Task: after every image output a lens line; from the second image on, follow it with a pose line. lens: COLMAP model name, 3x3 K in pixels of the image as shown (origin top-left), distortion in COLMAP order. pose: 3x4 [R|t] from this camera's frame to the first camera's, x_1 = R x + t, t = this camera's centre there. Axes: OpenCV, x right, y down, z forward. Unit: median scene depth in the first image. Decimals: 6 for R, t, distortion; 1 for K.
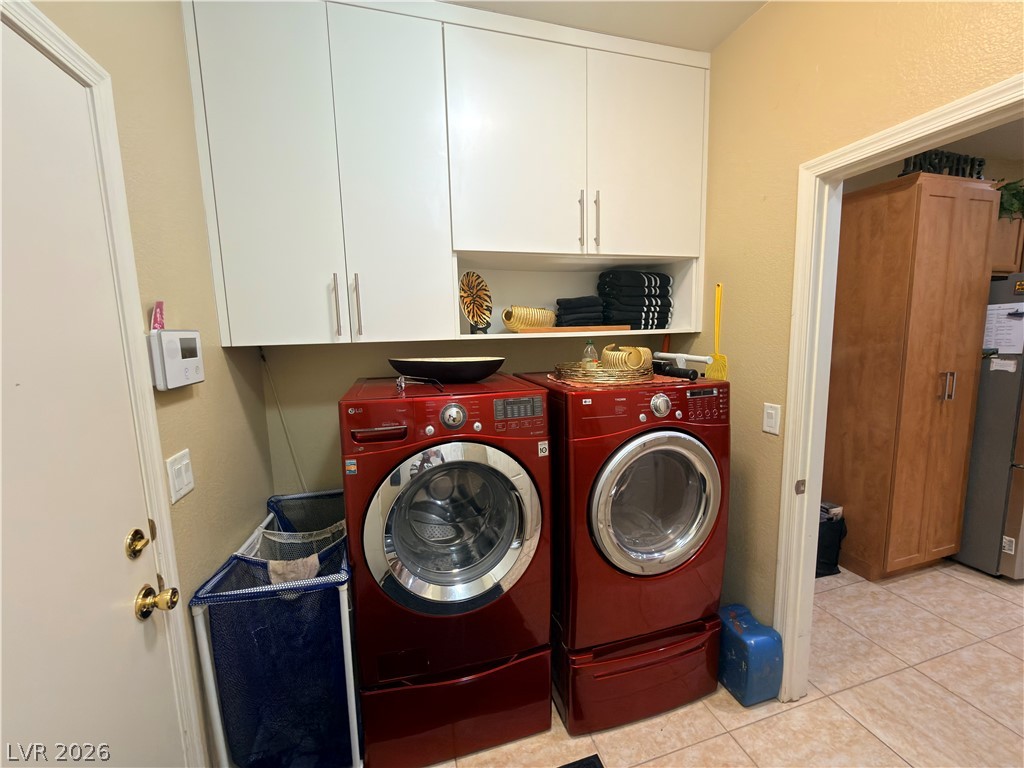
lens RADIAL K [[411.0, 0, 511.7], [0, 411.0, 384.5], [0, 0, 1]] dist [-0.000366, -0.000072]
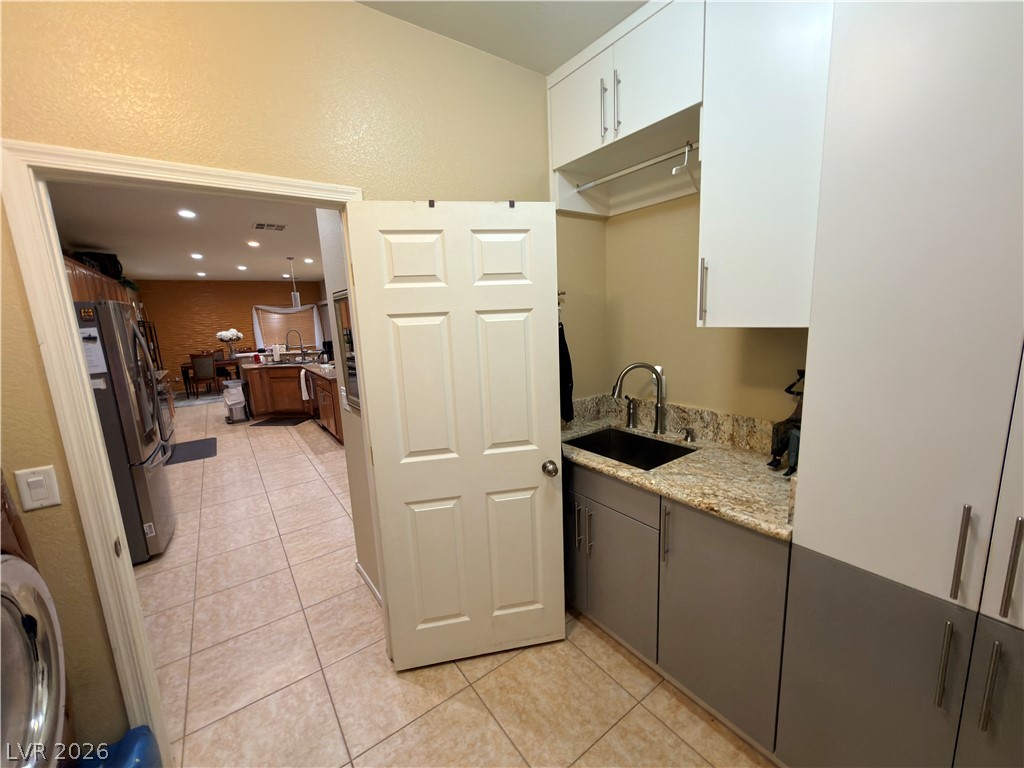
lens RADIAL K [[411.0, 0, 511.4], [0, 411.0, 384.6], [0, 0, 1]] dist [-0.000366, -0.000072]
pose [[-0.335561, -0.120461, 0.934285, -0.280906], [0.168788, 0.968052, 0.185437, -0.082504], [-0.926774, 0.219921, -0.304508, 0.406225]]
